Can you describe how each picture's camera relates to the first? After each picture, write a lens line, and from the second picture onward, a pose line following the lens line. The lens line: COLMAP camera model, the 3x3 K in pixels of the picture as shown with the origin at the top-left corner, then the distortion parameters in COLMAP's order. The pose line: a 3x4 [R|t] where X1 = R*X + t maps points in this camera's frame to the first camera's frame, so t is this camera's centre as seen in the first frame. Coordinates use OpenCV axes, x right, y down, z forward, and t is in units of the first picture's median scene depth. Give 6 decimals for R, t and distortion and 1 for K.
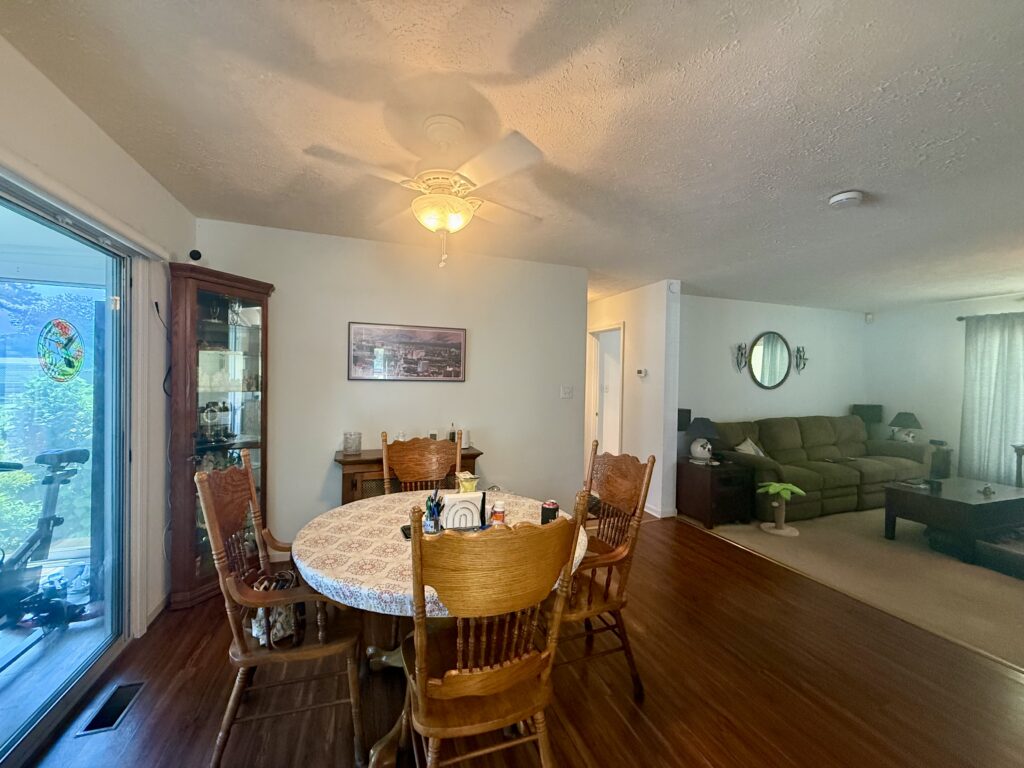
lens RADIAL K [[407.7, 0, 507.8], [0, 407.7, 383.9], [0, 0, 1]] dist [-0.002228, 0.000744]
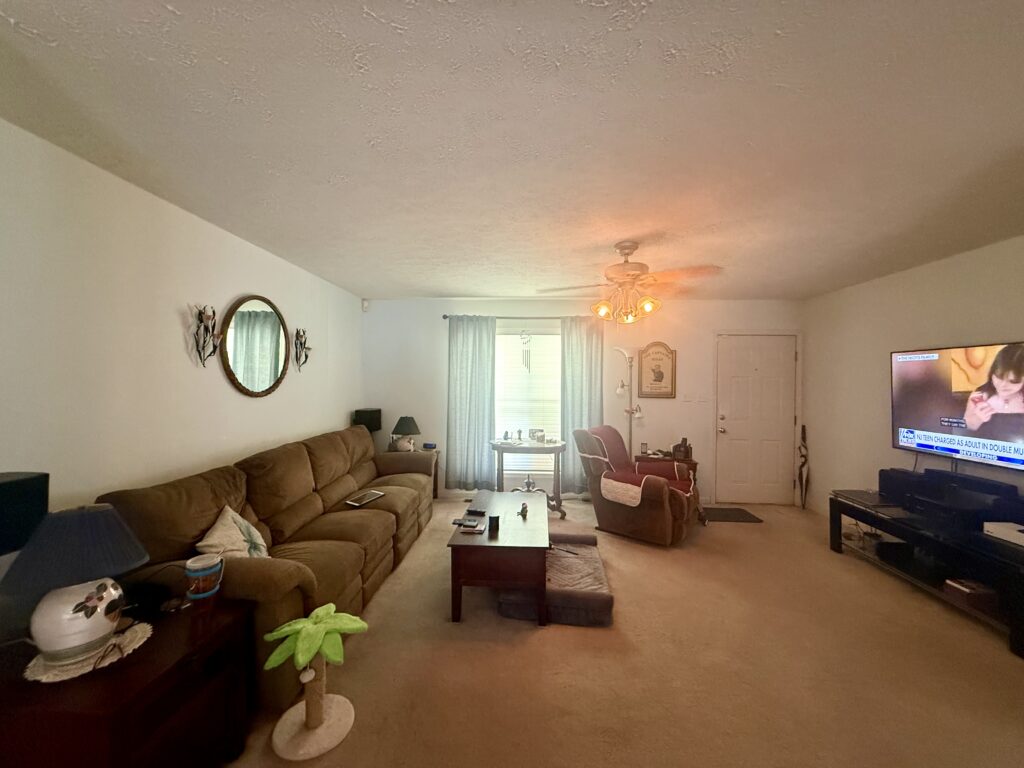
lens RADIAL K [[407.7, 0, 507.8], [0, 407.7, 383.9], [0, 0, 1]] dist [-0.002228, 0.000744]
pose [[0.380536, -0.014114, 0.924658, 0.269279], [0.011334, 0.999880, 0.010598, -0.008092], [-0.924697, 0.006447, 0.380650, 0.498125]]
